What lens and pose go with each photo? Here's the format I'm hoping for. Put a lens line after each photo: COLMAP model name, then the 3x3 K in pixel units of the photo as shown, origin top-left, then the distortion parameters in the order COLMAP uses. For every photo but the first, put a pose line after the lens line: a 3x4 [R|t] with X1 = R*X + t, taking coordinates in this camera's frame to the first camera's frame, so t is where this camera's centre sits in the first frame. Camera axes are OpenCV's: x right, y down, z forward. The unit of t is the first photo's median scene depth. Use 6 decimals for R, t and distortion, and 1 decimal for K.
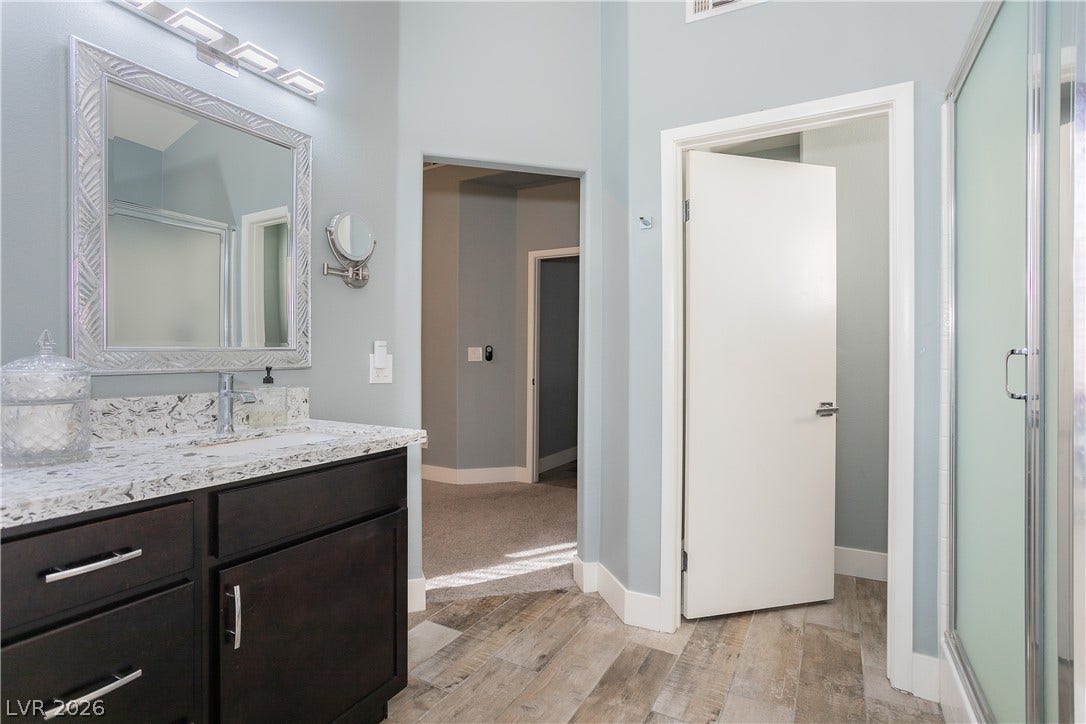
lens RADIAL K [[540.7, 0, 568.7], [0, 540.7, 358.9], [0, 0, 1]] dist [-0.053015, 0.031024]
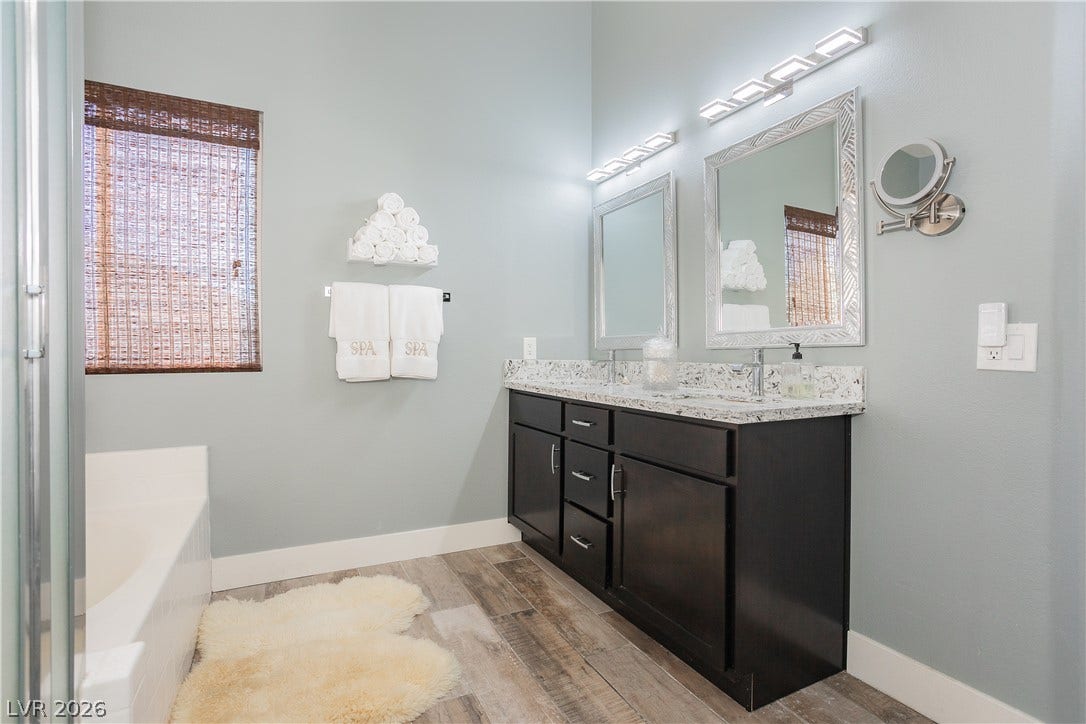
lens RADIAL K [[540.7, 0, 568.7], [0, 540.7, 358.9], [0, 0, 1]] dist [-0.053015, 0.031024]
pose [[-0.582740, -0.003330, -0.812652, 0.690527], [-0.010601, 0.999938, 0.003504, 0.053729], [0.812589, 0.010657, -0.582739, 1.446099]]
